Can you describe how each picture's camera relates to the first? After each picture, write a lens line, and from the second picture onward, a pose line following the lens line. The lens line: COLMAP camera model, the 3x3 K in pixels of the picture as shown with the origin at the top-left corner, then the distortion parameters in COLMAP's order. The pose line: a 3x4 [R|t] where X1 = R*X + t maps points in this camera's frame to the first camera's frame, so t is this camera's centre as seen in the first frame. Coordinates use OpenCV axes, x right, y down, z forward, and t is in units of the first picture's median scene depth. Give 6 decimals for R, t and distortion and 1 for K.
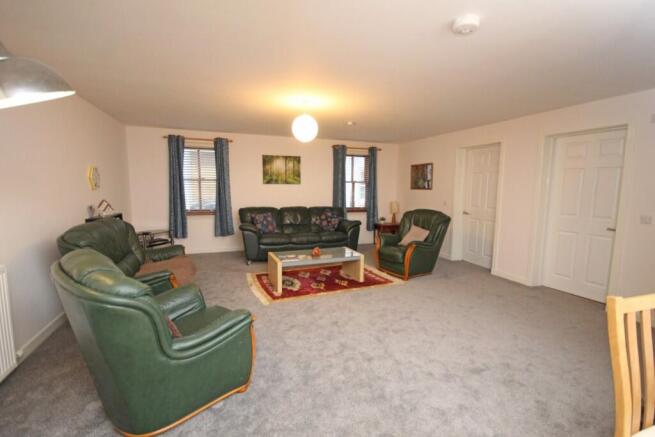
lens RADIAL K [[301.6, 0, 327.5], [0, 301.6, 218.5], [0, 0, 1]] dist [0.000634, 0.000056]
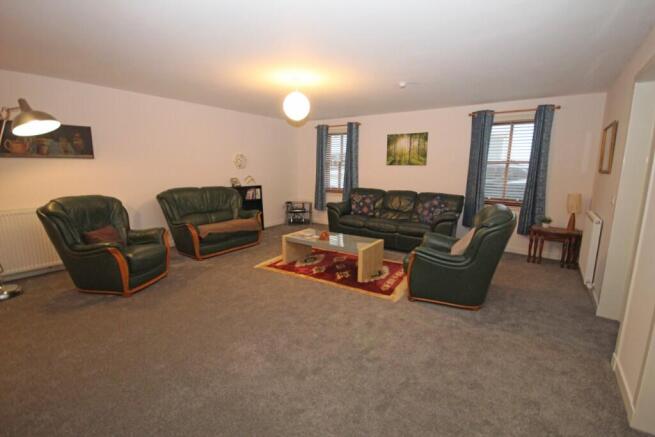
lens RADIAL K [[303.3, 0, 327.5], [0, 303.3, 218.5], [0, 0, 1]] dist [0.025653, 0.000098]
pose [[0.558939, 0.145548, -0.816335, 0.499343], [-0.088904, 0.989319, 0.115518, -0.040499], [0.824429, 0.008008, 0.565909, 0.289411]]
